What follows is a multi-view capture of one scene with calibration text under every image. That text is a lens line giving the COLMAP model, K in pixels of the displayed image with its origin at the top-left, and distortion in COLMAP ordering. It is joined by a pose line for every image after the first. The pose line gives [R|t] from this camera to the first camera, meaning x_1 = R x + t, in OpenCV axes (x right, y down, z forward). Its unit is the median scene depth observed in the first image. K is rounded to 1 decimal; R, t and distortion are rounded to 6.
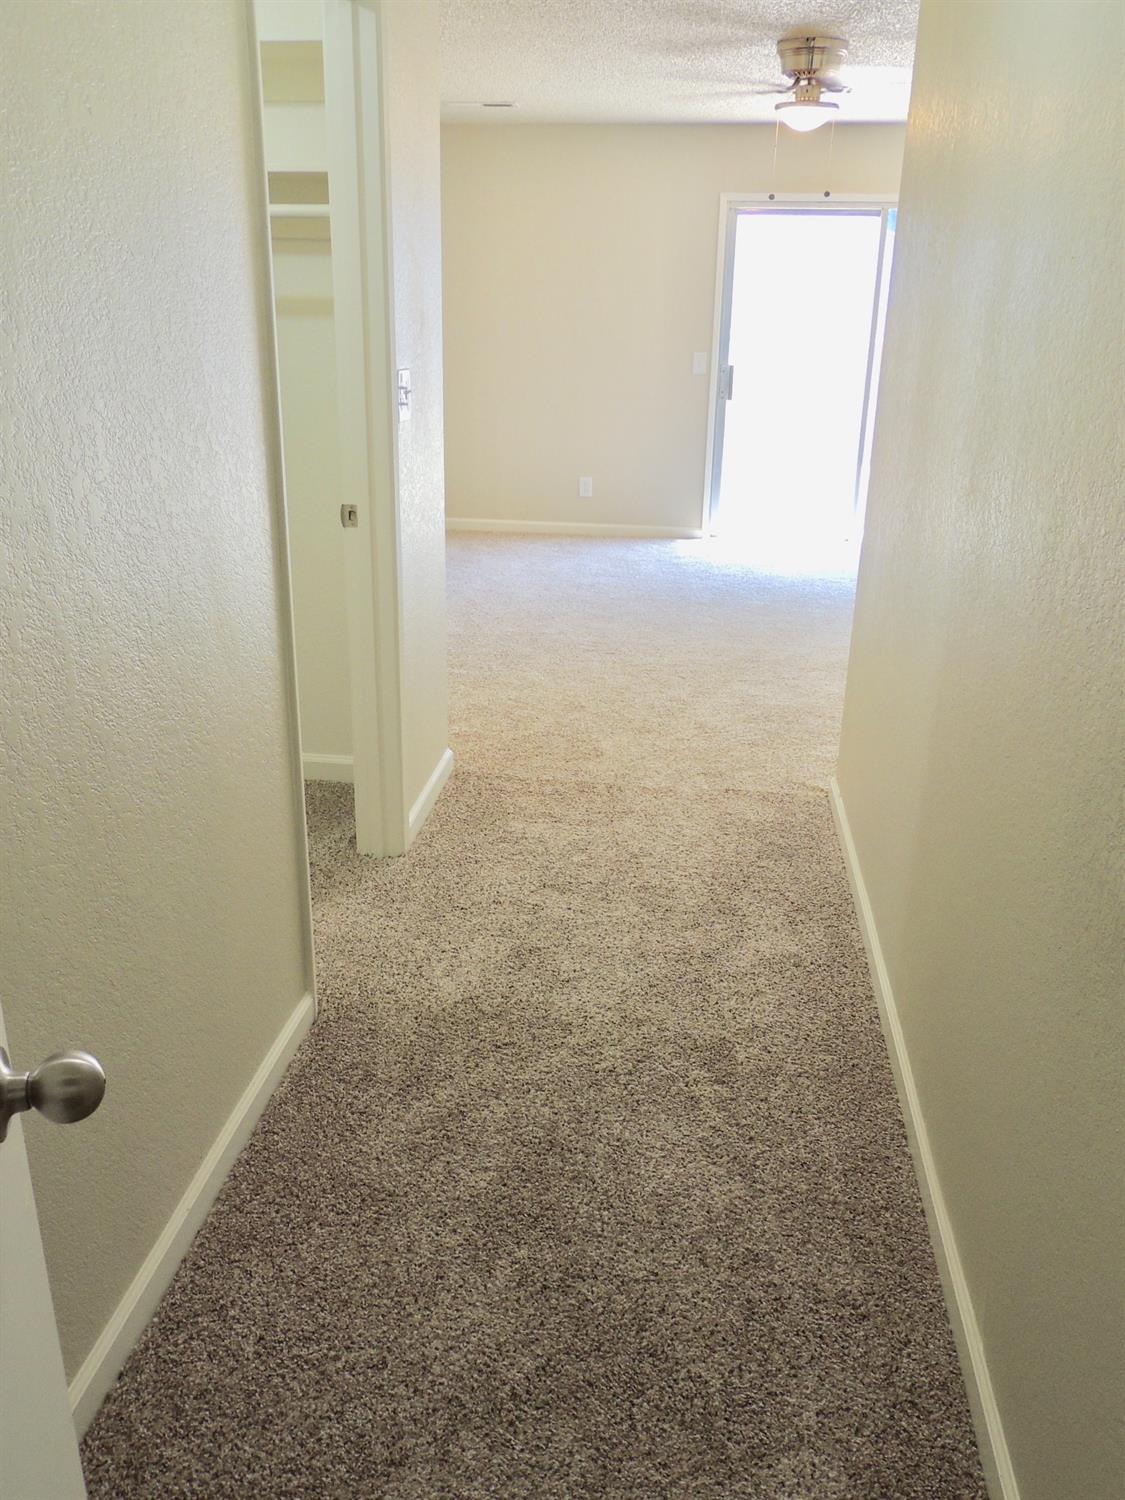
lens RADIAL K [[1231.1, 0, 557.7], [0, 1231.1, 754.8], [0, 0, 1]] dist [0.007197, -0.012115]
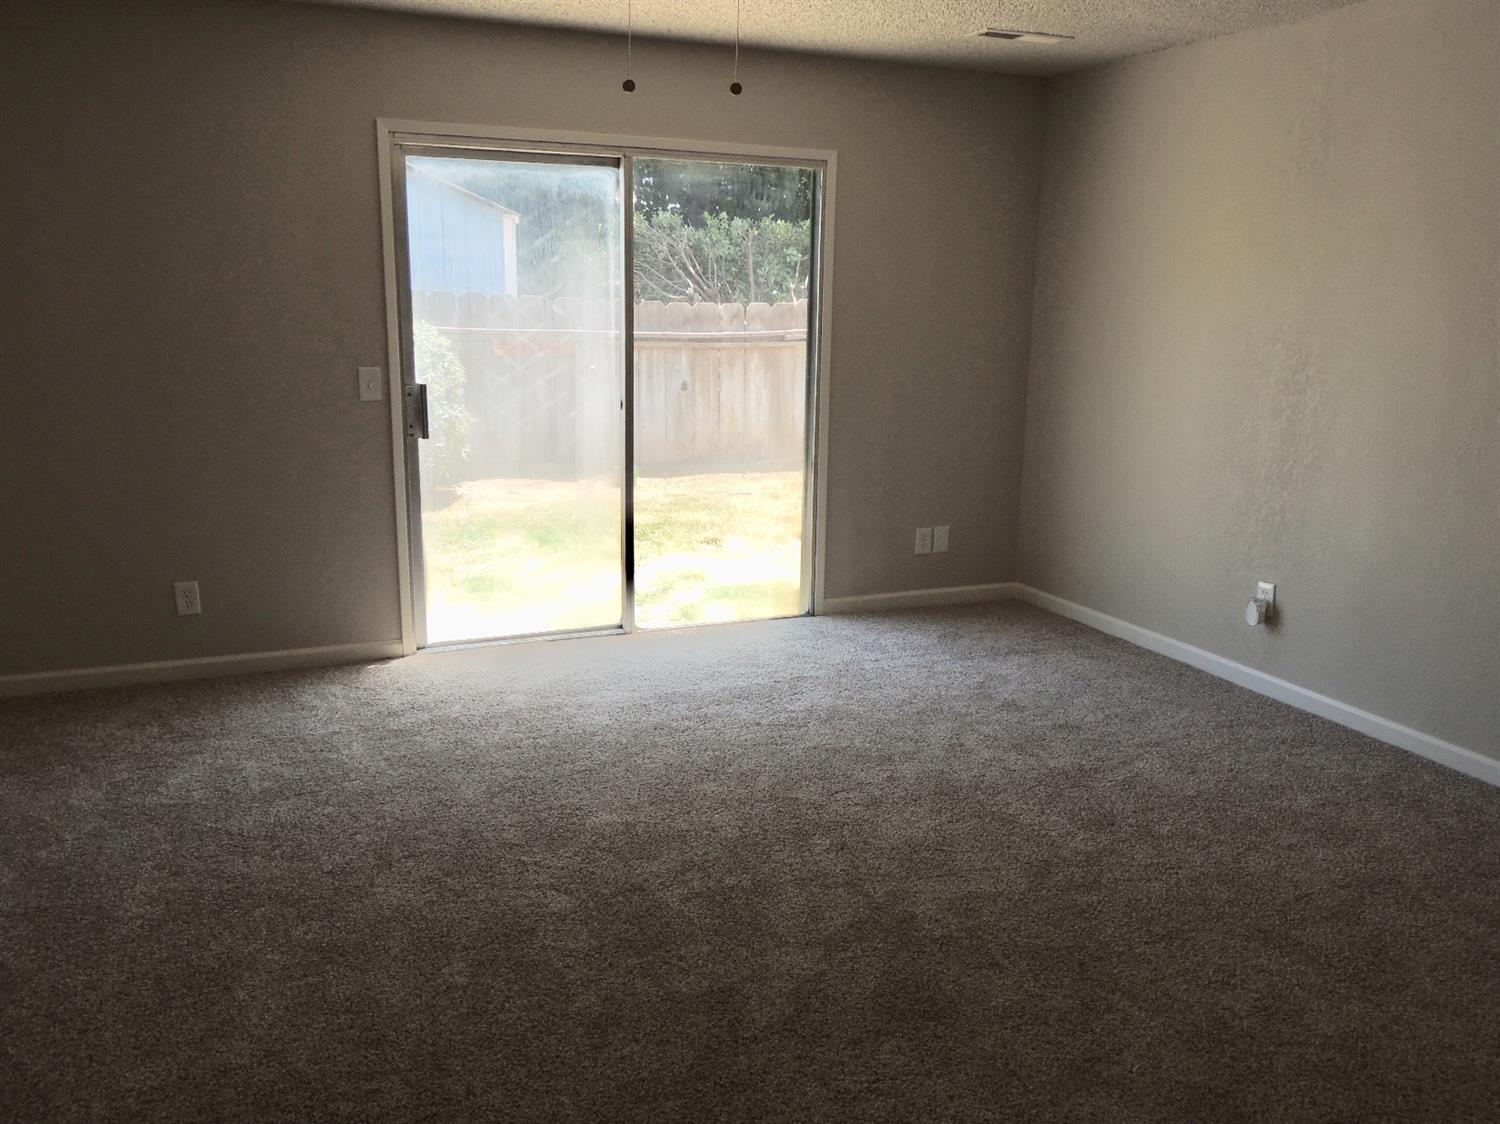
lens RADIAL K [[1231.1, 0, 757.7], [0, 1231.1, 561.8], [0, 0, 1]] dist [0.007197, -0.012115]
pose [[0.862510, -0.110940, 0.493729, -0.031081], [0.172763, 0.981607, -0.081239, -0.146998], [-0.475635, 0.155368, 0.865813, 0.389052]]
